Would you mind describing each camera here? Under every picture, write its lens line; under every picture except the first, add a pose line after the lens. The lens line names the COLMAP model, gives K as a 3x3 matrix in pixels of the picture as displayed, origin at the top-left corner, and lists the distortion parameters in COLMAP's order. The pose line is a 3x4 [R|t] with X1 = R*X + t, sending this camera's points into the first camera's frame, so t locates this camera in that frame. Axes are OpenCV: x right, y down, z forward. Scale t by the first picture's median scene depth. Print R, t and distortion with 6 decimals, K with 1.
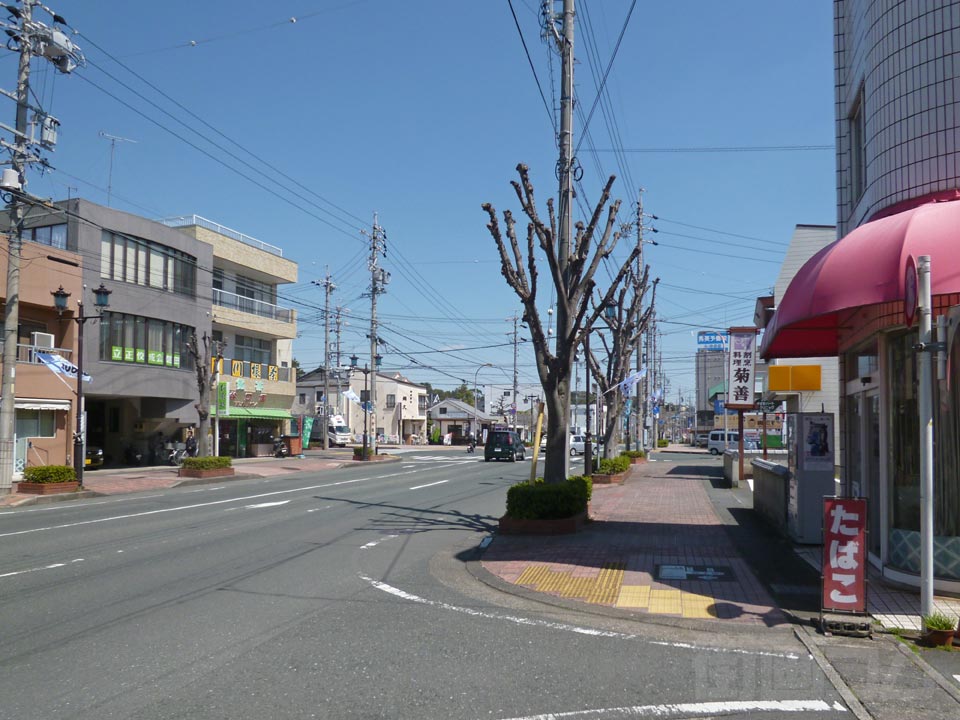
lens RADIAL K [[936.7, 0, 480.0], [0, 936.7, 360.0], [0, 0, 1]] dist [-0.010152, 0.001843]
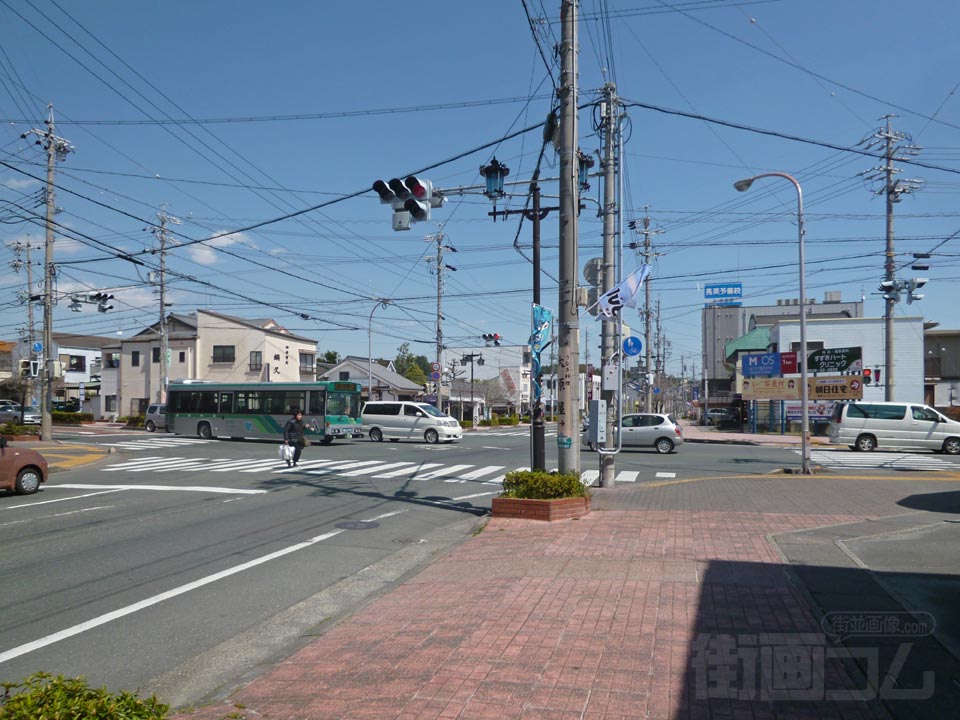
lens RADIAL K [[936.7, 0, 480.0], [0, 936.7, 360.0], [0, 0, 1]] dist [-0.010152, 0.001843]
pose [[0.999992, -0.003967, -0.001084, 0.065685], [0.003995, 0.999624, 0.027135, 0.025091], [0.000976, -0.027139, 0.999631, 0.323378]]
